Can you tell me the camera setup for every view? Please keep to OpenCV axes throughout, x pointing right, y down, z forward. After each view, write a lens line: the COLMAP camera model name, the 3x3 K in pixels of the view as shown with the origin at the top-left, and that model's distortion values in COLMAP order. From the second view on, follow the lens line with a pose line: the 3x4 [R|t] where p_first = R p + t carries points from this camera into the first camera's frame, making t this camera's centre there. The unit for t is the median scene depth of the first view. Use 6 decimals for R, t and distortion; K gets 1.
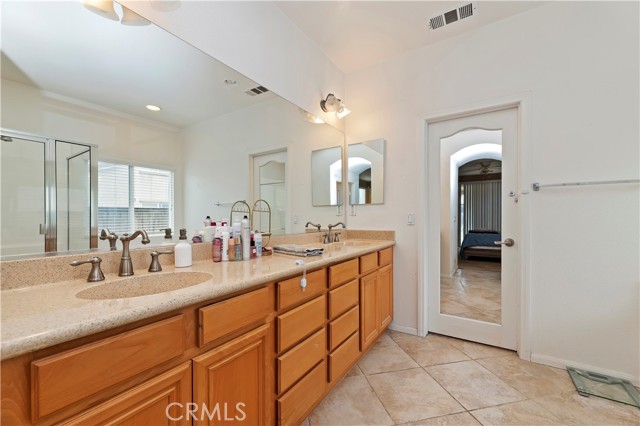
lens RADIAL K [[259.0, 0, 319.1], [0, 259.0, 217.9], [0, 0, 1]] dist [-0.001878, 0.001399]
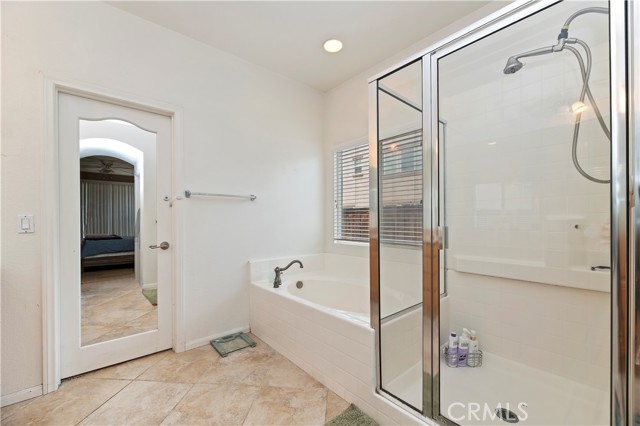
lens RADIAL K [[259.0, 0, 324.2], [0, 259.0, 220.9], [0, 0, 1]] dist [-0.001878, 0.001399]
pose [[0.290066, -0.001537, 0.957005, -0.064380], [0.006673, 0.999978, -0.000416, 0.001716], [-0.956983, 0.006507, 0.290069, 0.096786]]
